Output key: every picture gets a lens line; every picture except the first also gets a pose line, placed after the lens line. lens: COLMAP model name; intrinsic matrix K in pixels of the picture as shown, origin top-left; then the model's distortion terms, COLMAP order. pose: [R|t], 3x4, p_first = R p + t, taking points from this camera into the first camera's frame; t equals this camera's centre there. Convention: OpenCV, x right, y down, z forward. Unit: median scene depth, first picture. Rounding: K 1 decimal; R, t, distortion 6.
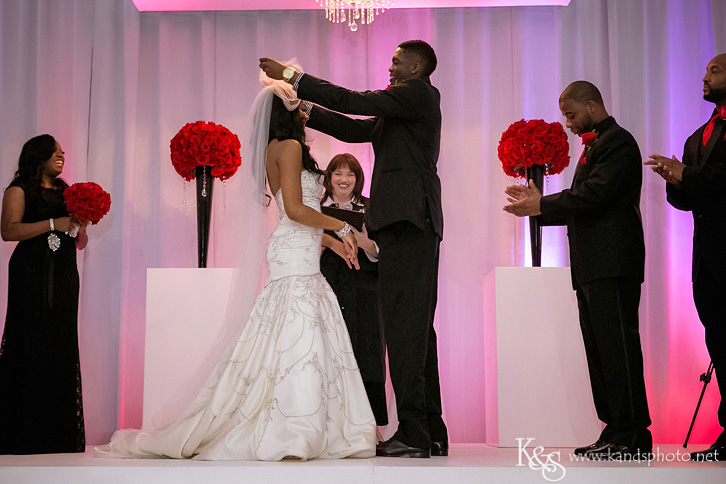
lens RADIAL K [[1039.7, 0, 348.8], [0, 1039.7, 241.0], [0, 0, 1]] dist [-0.032824, -0.000425]
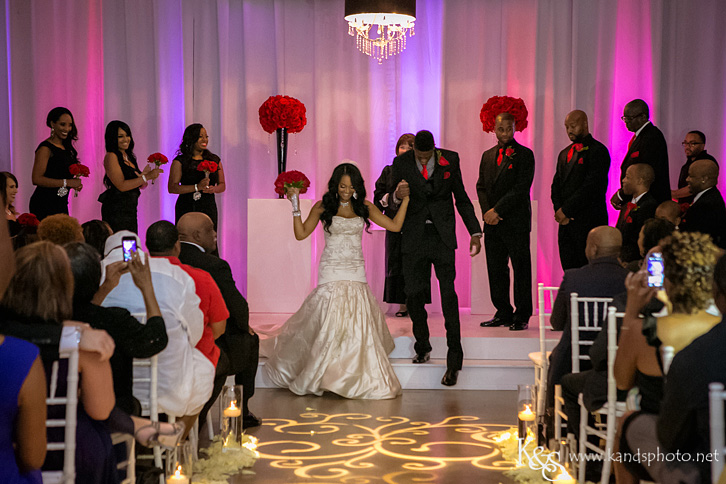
lens RADIAL K [[1514.9, 0, 363.0], [0, 1514.9, 242.0], [0, 0, 1]] dist [0.326291, -0.263810]
pose [[0.999108, 0.010378, -0.040921, 0.067720], [-0.003185, 0.985082, 0.172056, -0.282332], [0.042096, -0.171772, 0.984237, -1.165537]]
